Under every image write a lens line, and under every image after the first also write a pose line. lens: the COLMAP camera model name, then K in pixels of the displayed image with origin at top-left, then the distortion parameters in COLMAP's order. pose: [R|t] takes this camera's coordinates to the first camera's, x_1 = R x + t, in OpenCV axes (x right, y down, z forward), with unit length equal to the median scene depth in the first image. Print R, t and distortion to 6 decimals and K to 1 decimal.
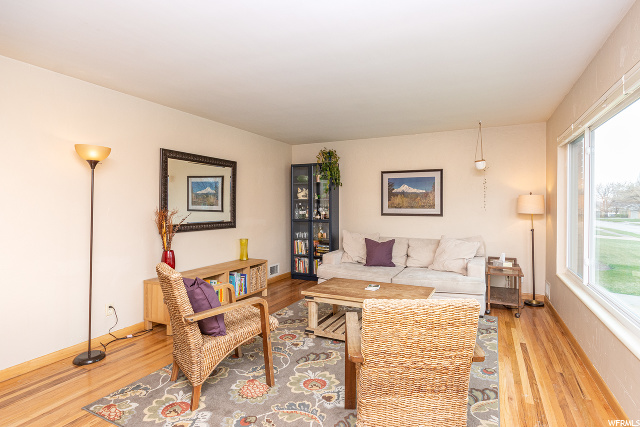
lens RADIAL K [[319.7, 0, 320.0], [0, 319.7, 213.5], [0, 0, 1]] dist [-0.000059, 0.000067]
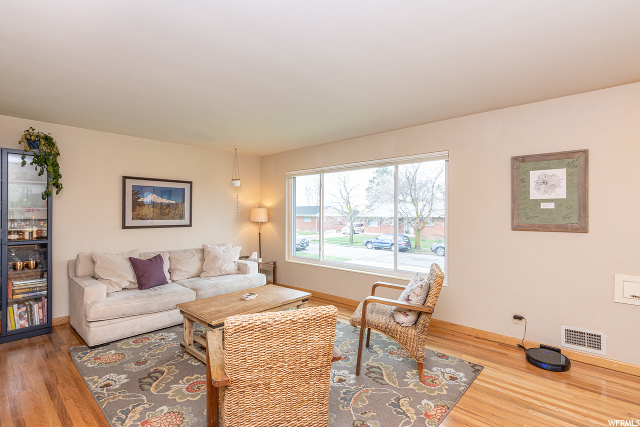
lens RADIAL K [[319.7, 0, 320.0], [0, 319.7, 213.5], [0, 0, 1]] dist [-0.000059, 0.000067]
pose [[0.274120, 0.001973, 0.961693, -0.504776], [0.029218, 0.999519, -0.010378, -0.010908], [-0.961252, 0.030944, 0.273931, 0.303832]]
